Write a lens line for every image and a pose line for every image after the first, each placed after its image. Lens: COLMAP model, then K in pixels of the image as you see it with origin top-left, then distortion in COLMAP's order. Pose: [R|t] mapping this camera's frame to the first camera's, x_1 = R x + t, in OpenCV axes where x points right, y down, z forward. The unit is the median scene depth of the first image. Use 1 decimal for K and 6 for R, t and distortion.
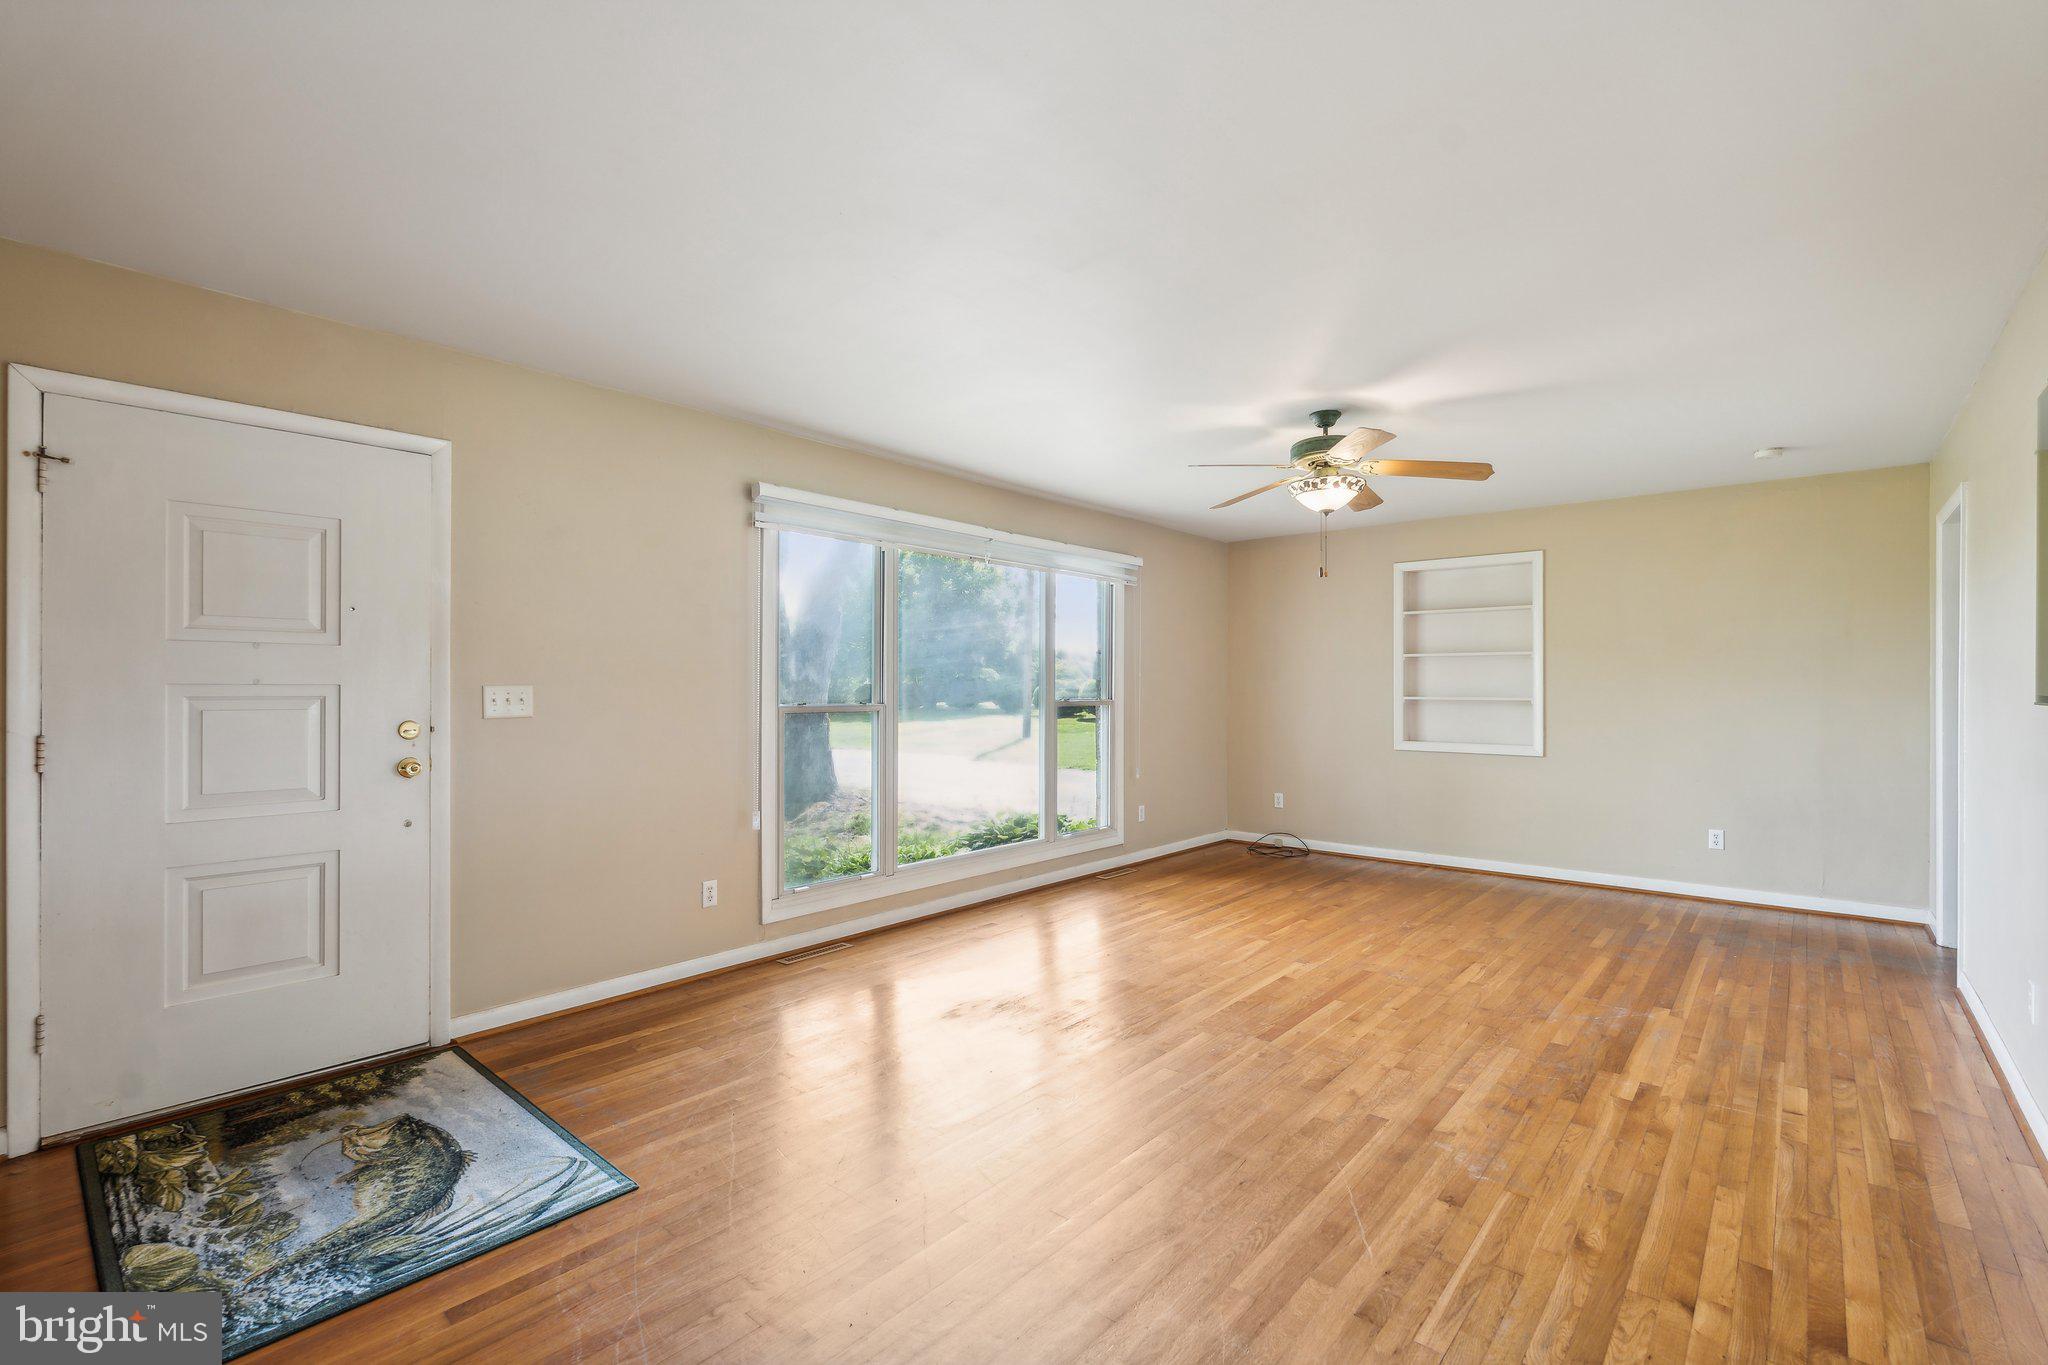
lens RADIAL K [[915.7, 0, 1024.7], [0, 915.7, 686.8], [0, 0, 1]] dist [-0.003870, 0.000421]
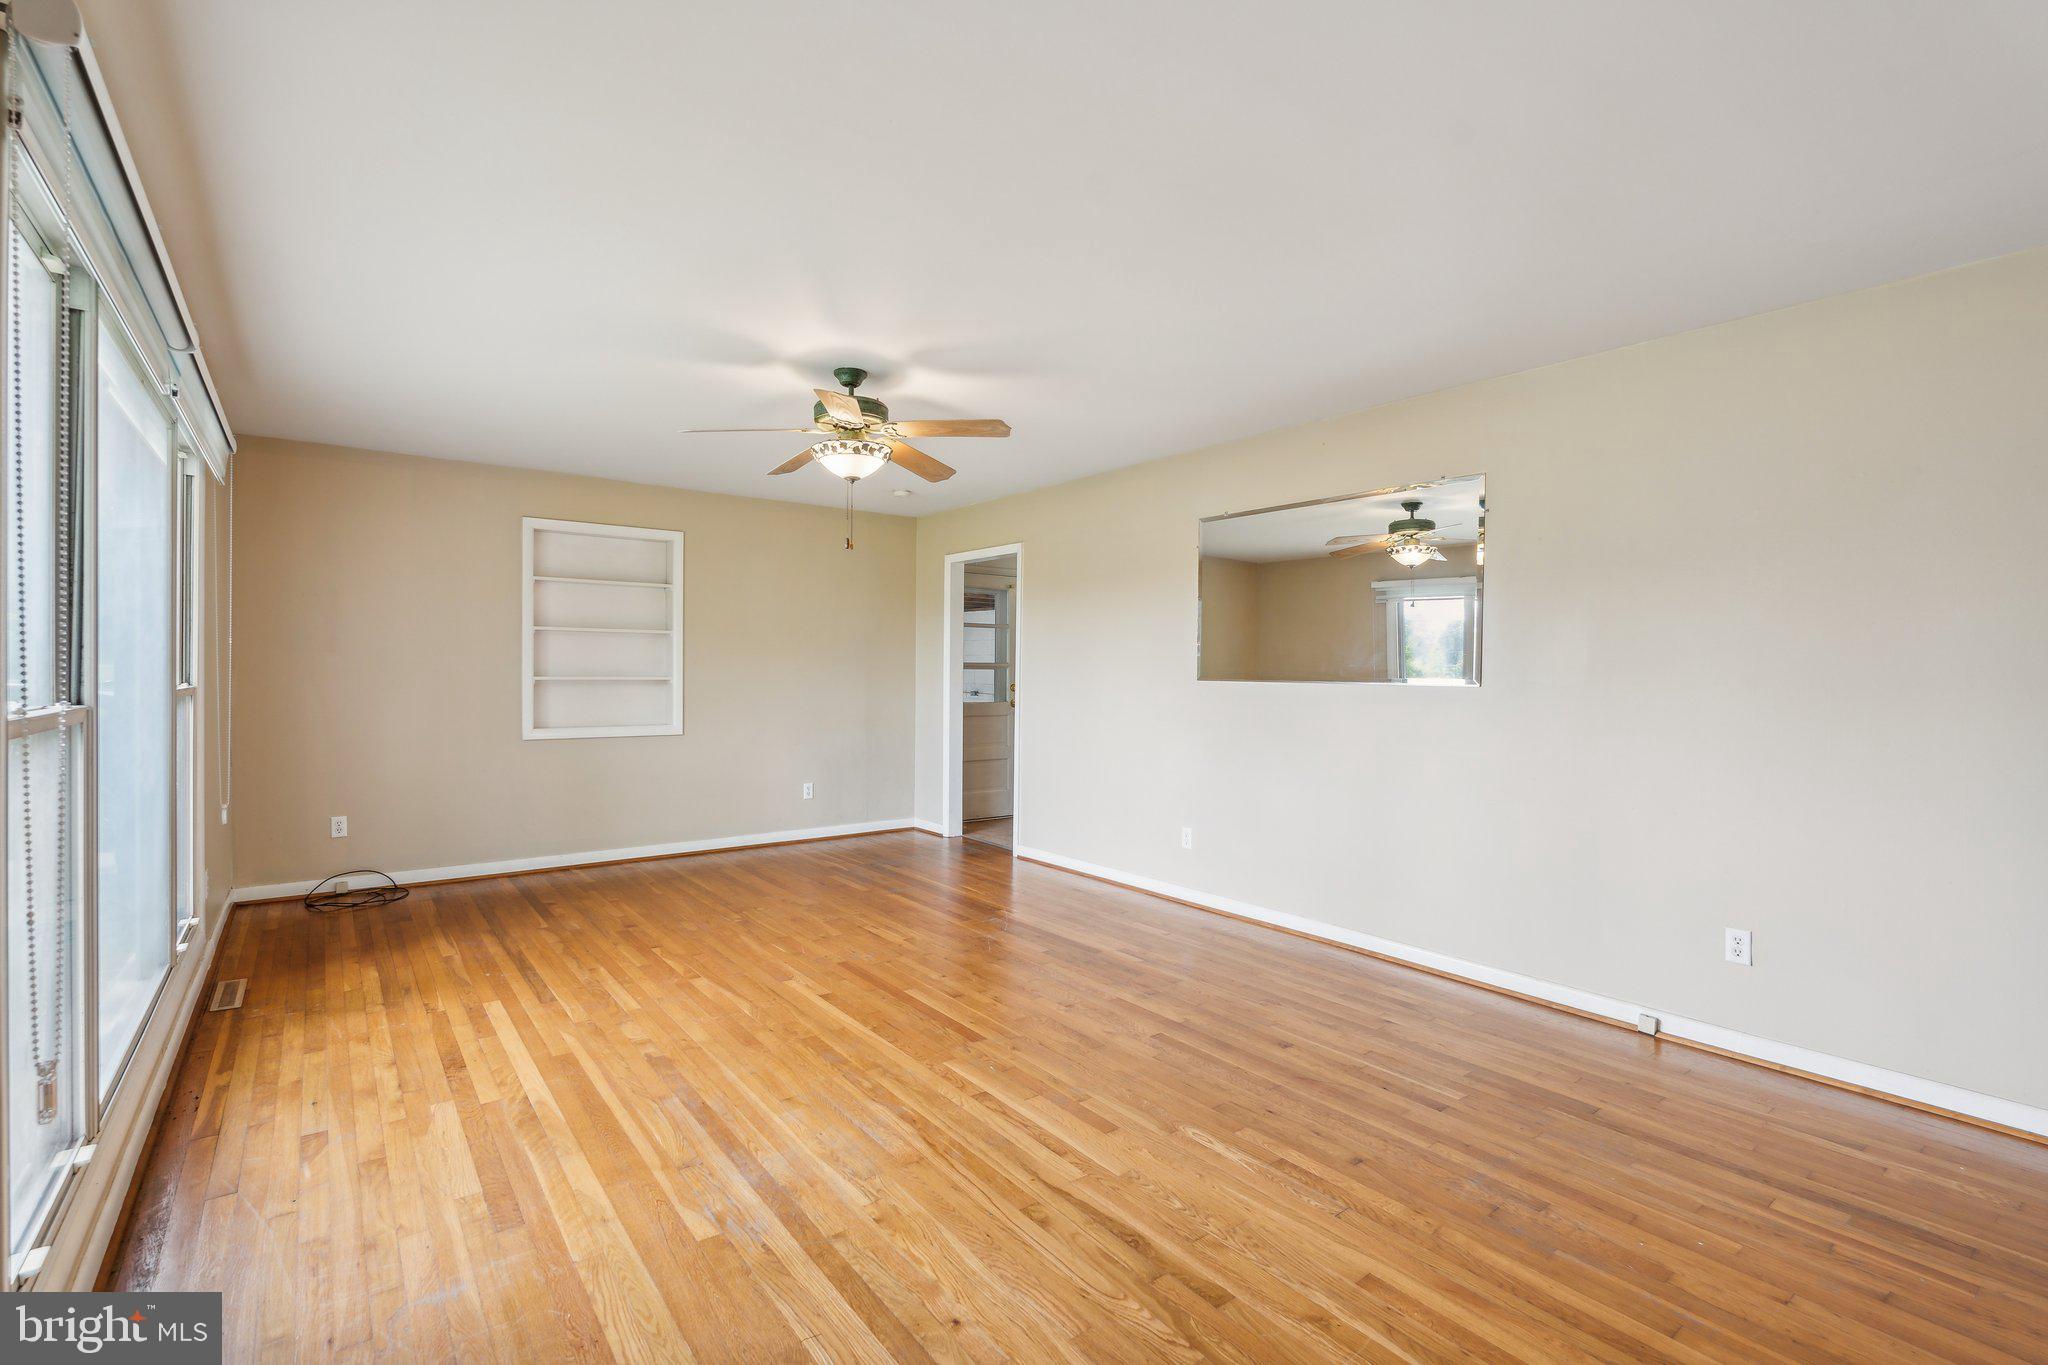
lens RADIAL K [[915.7, 0, 1029.9], [0, 915.7, 690.3], [0, 0, 1]] dist [-0.003870, 0.000421]
pose [[0.197353, -0.020429, 0.980120, -0.511305], [-0.009269, 0.999699, 0.022703, -0.000457], [-0.980289, -0.013566, 0.197104, 0.597993]]
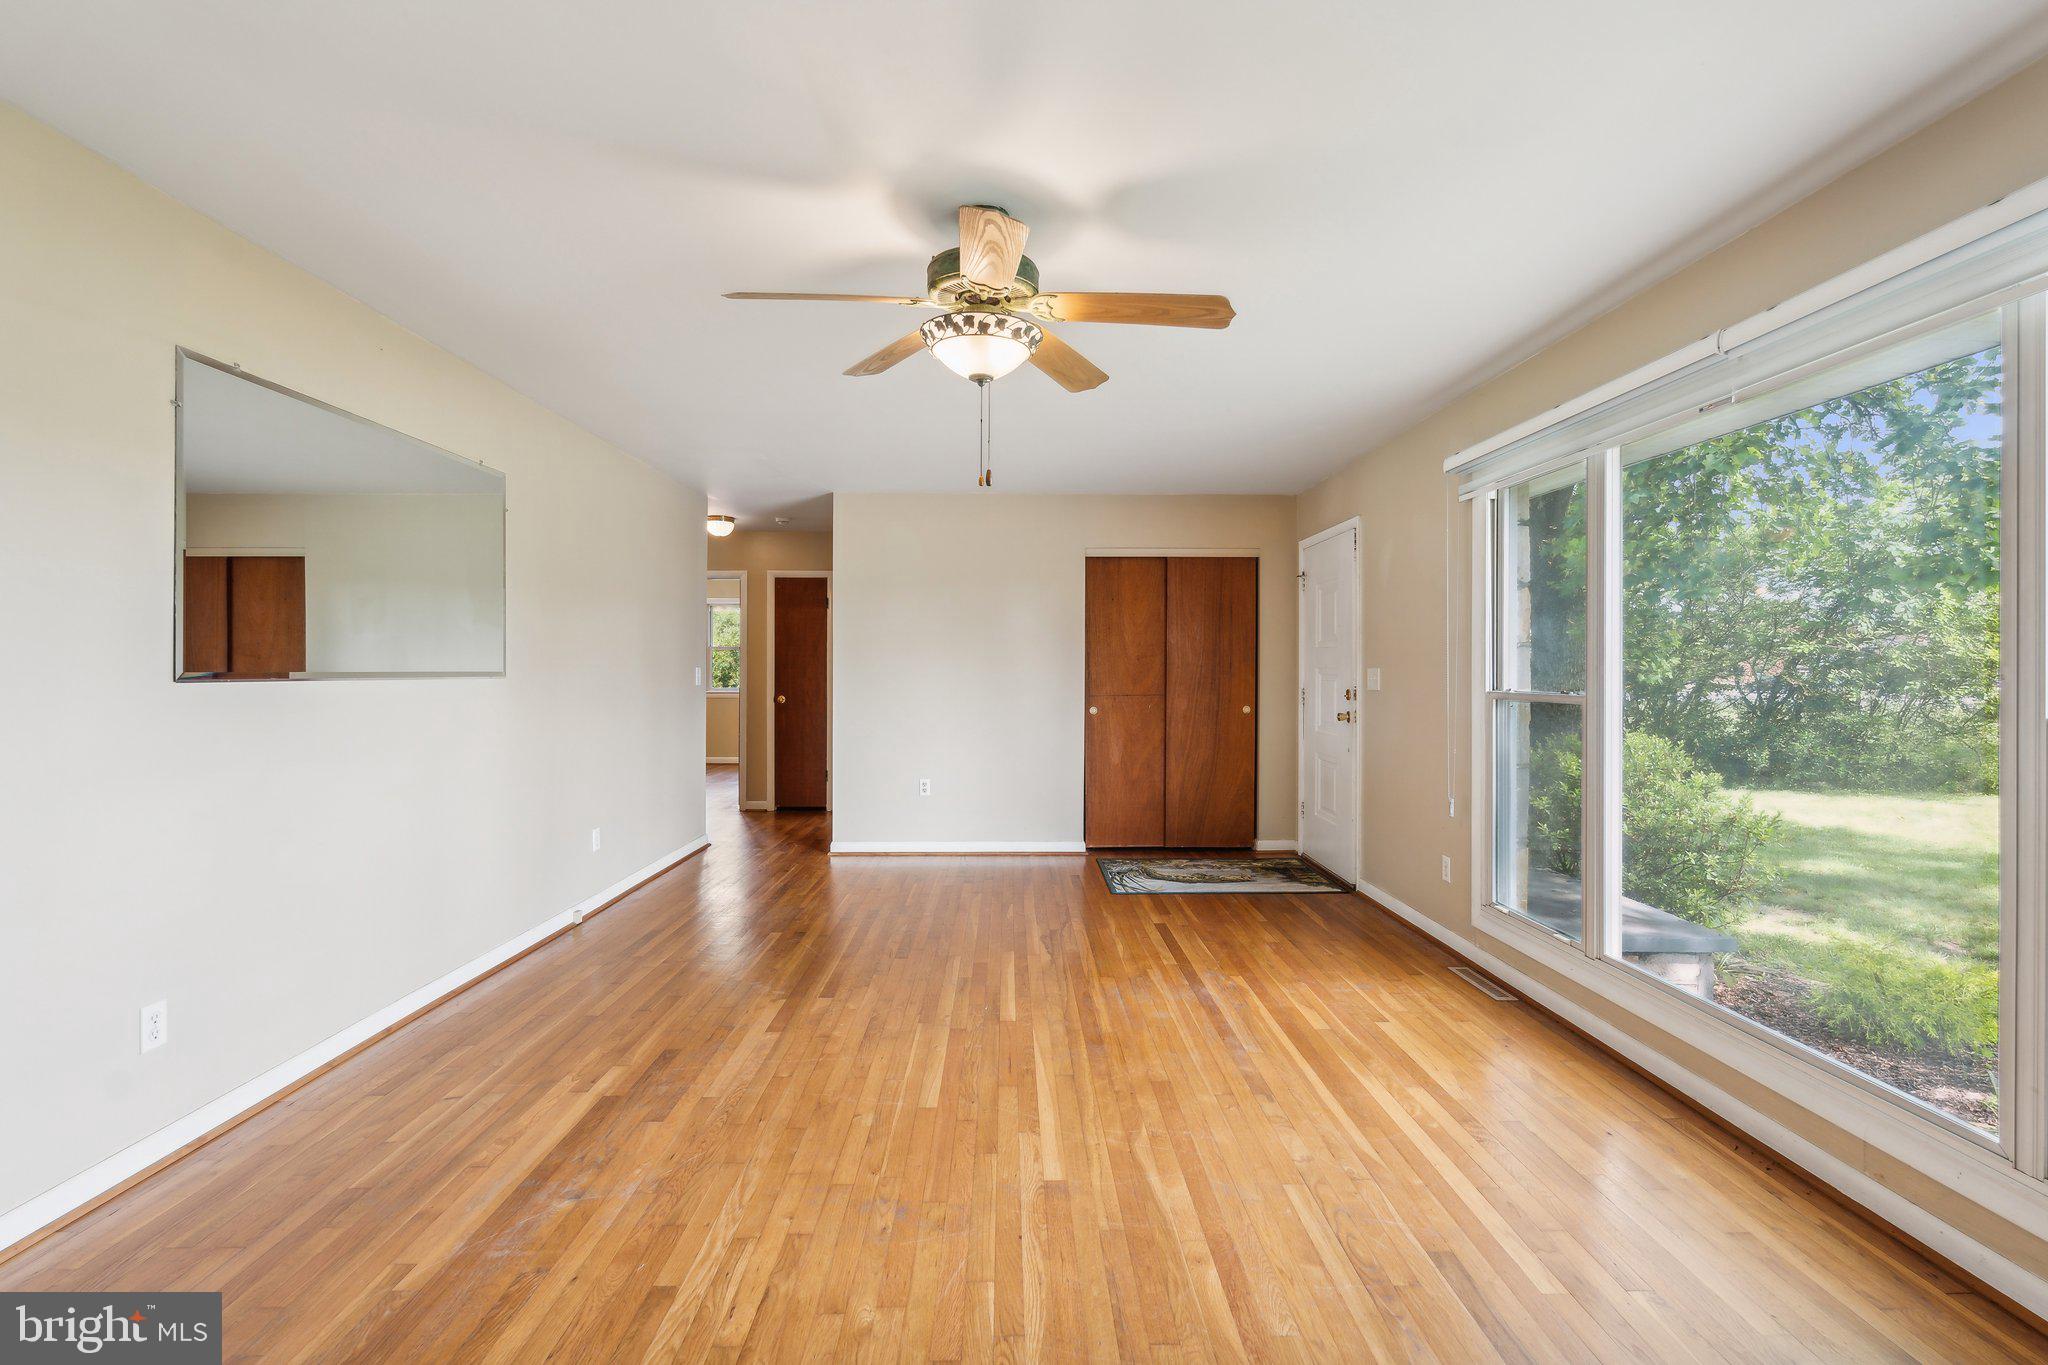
lens RADIAL K [[915.7, 0, 1022.3], [0, 915.7, 671.3], [0, 0, 1]] dist [-0.003870, 0.000421]
pose [[-0.747601, -0.001439, -0.664146, 0.669235], [-0.004635, 0.999985, 0.003050, 0.001351], [0.664132, 0.005359, -0.747596, 1.381920]]
